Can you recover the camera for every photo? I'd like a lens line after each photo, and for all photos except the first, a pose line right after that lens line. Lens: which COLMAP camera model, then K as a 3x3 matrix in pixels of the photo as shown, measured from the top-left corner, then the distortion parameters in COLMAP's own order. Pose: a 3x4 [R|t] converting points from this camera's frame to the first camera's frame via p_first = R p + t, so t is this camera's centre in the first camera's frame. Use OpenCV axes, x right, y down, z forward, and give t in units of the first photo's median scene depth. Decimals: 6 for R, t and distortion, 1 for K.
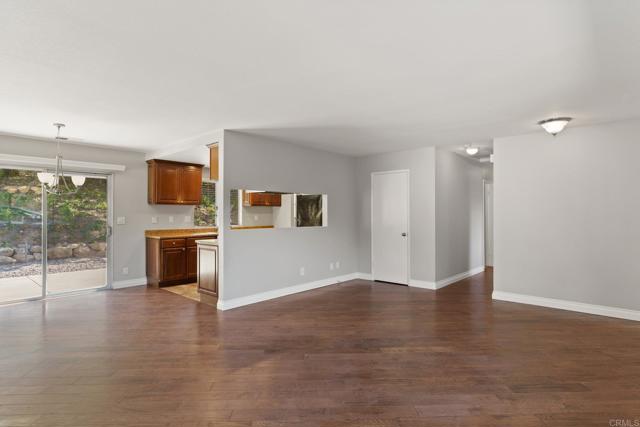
lens RADIAL K [[341.1, 0, 316.3], [0, 341.1, 211.2], [0, 0, 1]] dist [0.000921, 0.000869]
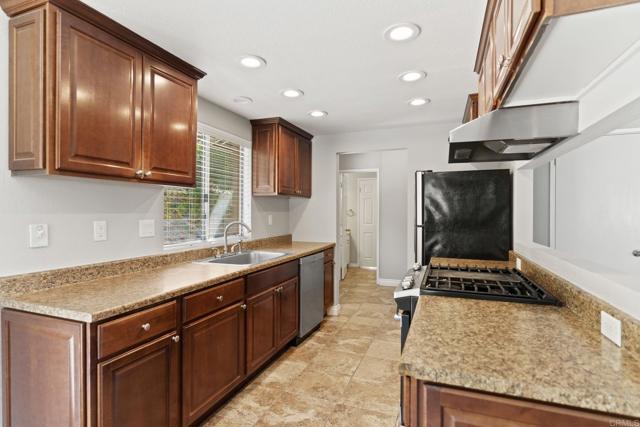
lens RADIAL K [[332.4, 0, 318.8], [0, 332.4, 215.0], [0, 0, 1]] dist [-0.003323, 0.000154]
pose [[0.935576, -0.000454, 0.353124, -0.363349], [-0.006461, 0.999810, 0.018402, 0.003410], [-0.353065, -0.019498, 0.935395, 0.682311]]
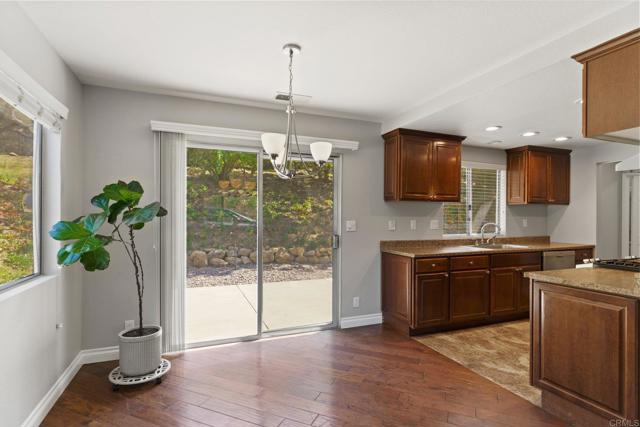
lens RADIAL K [[332.4, 0, 318.8], [0, 332.4, 215.0], [0, 0, 1]] dist [-0.003323, 0.000154]
pose [[0.899973, 0.003316, -0.435934, -0.326644], [-0.002006, 0.999992, 0.003465, 0.003729], [0.435942, -0.002244, 0.899972, 0.369175]]
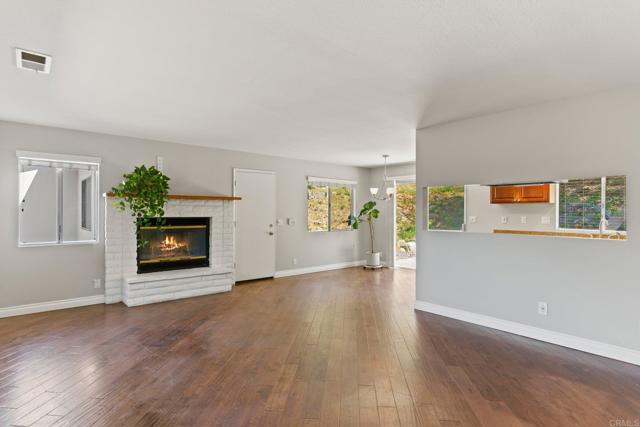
lens RADIAL K [[332.4, 0, 318.8], [0, 332.4, 215.0], [0, 0, 1]] dist [-0.003323, 0.000154]
pose [[-0.119030, 0.009231, -0.992848, 0.535653], [0.008281, 0.999931, 0.008304, 0.000098], [0.992856, -0.007233, -0.119098, 0.596376]]
